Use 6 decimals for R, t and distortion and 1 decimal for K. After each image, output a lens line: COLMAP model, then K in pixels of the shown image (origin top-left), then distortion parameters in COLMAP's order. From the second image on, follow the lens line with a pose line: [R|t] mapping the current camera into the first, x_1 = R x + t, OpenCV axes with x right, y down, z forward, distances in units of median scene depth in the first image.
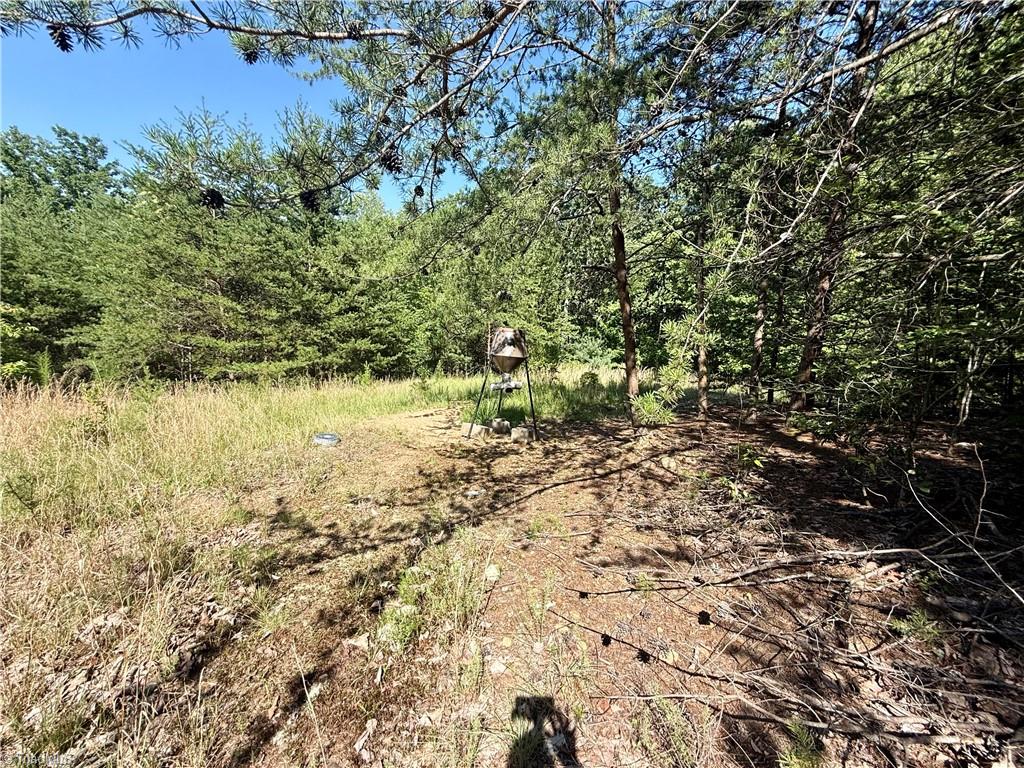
lens RADIAL K [[408.7, 0, 512.8], [0, 408.7, 383.9], [0, 0, 1]] dist [-0.001918, 0.000490]
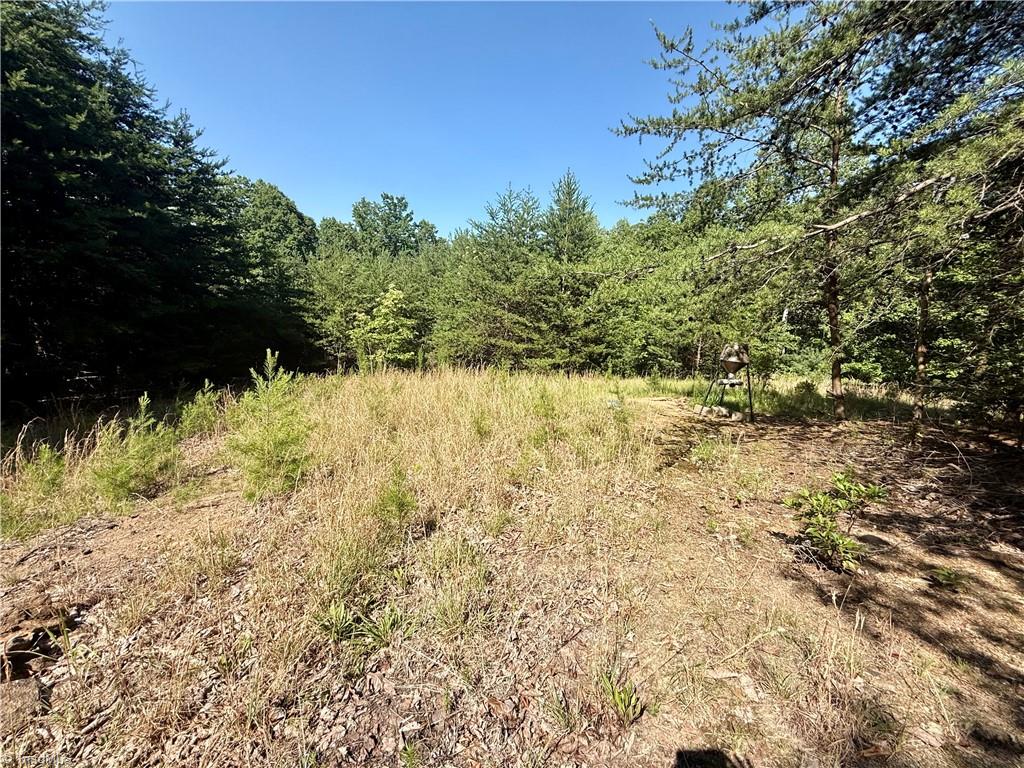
lens RADIAL K [[408.7, 0, 509.7], [0, 408.7, 384.2], [0, 0, 1]] dist [-0.001918, 0.000490]
pose [[0.896005, 0.072776, -0.438039, -0.038935], [-0.077691, 0.996955, 0.006719, 0.030780], [0.437195, 0.028011, 0.898931, -0.309207]]
